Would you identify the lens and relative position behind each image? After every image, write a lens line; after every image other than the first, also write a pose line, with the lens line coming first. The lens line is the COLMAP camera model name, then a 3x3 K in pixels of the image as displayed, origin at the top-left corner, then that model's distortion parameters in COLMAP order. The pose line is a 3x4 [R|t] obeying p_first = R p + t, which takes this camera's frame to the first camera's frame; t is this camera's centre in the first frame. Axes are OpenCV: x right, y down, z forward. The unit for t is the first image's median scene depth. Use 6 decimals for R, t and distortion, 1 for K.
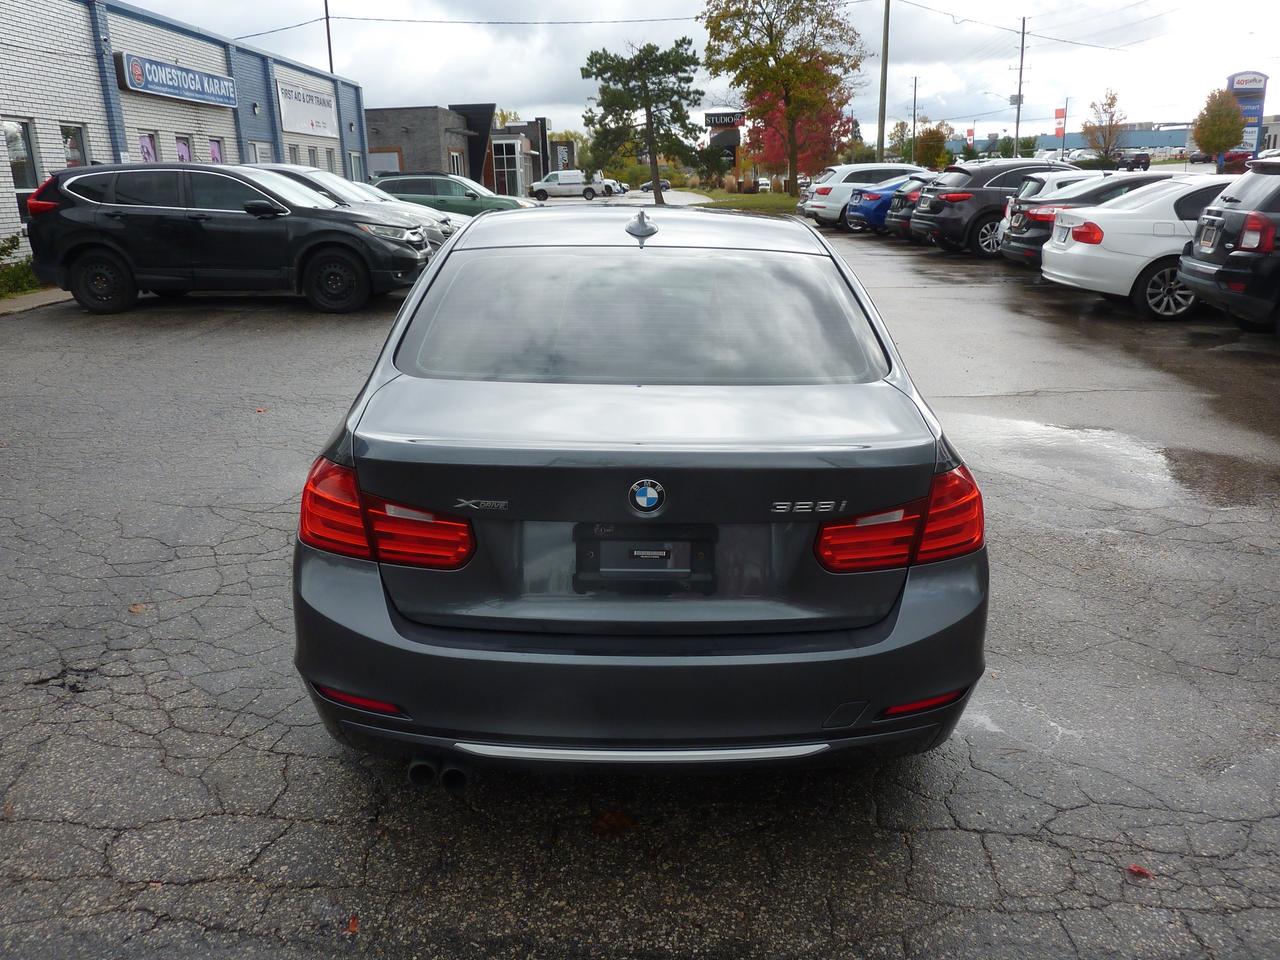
lens RADIAL K [[976.8, 0, 641.9], [0, 976.8, 477.4], [0, 0, 1]] dist [-0.029221, -0.003240]
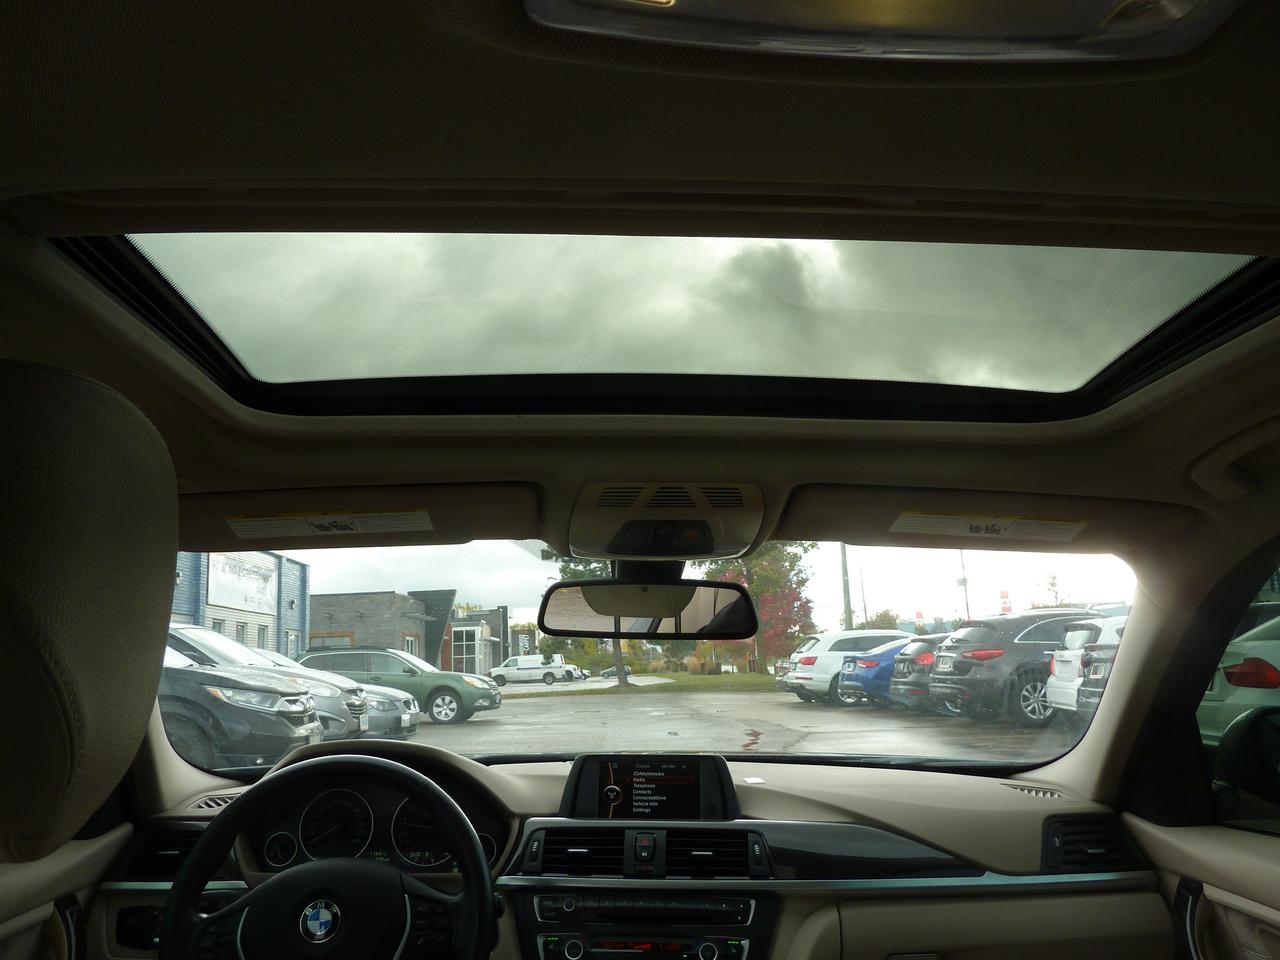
lens RADIAL K [[976.8, 0, 641.9], [0, 976.8, 477.4], [0, 0, 1]] dist [-0.029221, -0.003240]
pose [[0.999063, -0.008715, 0.042388, -0.007282], [0.027639, 0.882216, -0.470033, -0.057256], [-0.033299, 0.470764, 0.881630, 0.303114]]
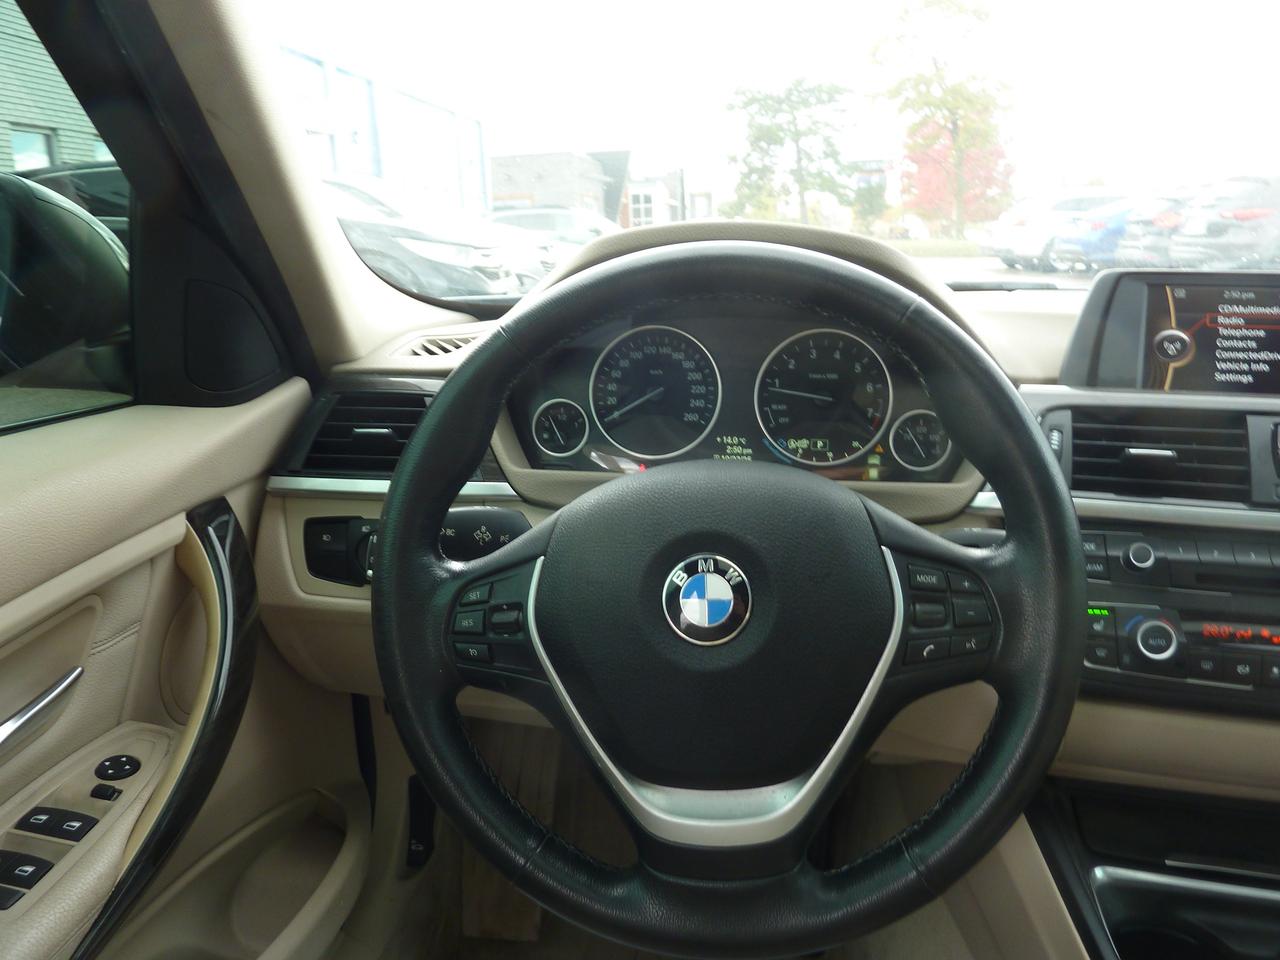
lens RADIAL K [[976.8, 0, 641.9], [0, 976.8, 477.4], [0, 0, 1]] dist [-0.029221, -0.003240]
pose [[0.990687, 0.019951, -0.134692, -0.033408], [-0.027028, 0.998337, -0.050918, -0.067818], [0.133453, 0.054085, 0.989578, 0.367740]]
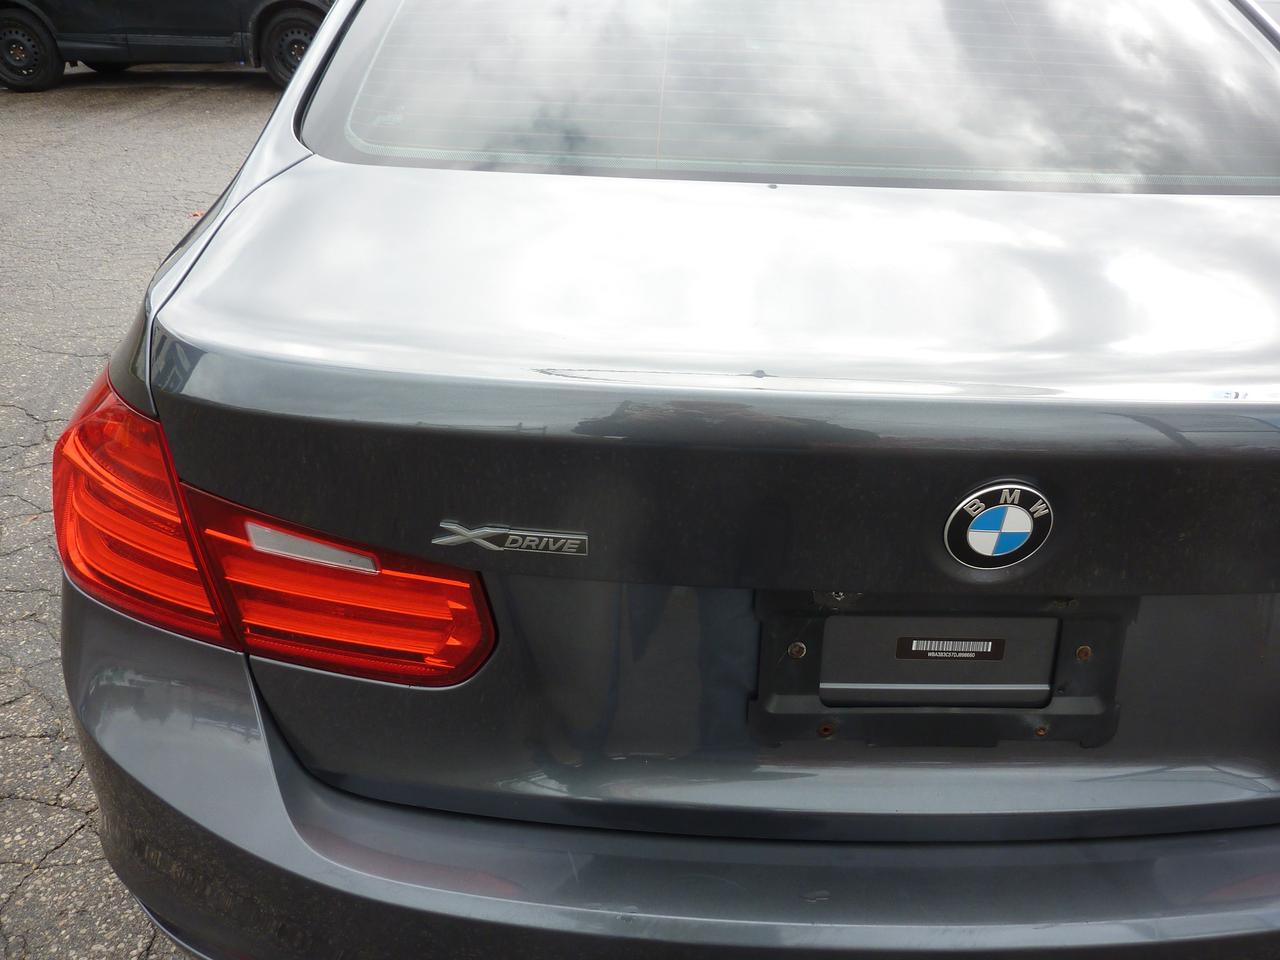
lens RADIAL K [[976.8, 0, 641.9], [0, 976.8, 477.4], [0, 0, 1]] dist [-0.029221, -0.003240]
pose [[0.999938, 0.010899, 0.002431, -0.021457], [-0.011164, 0.980329, 0.197057, -0.011344], [-0.000235, -0.197071, 0.980389, 0.119396]]
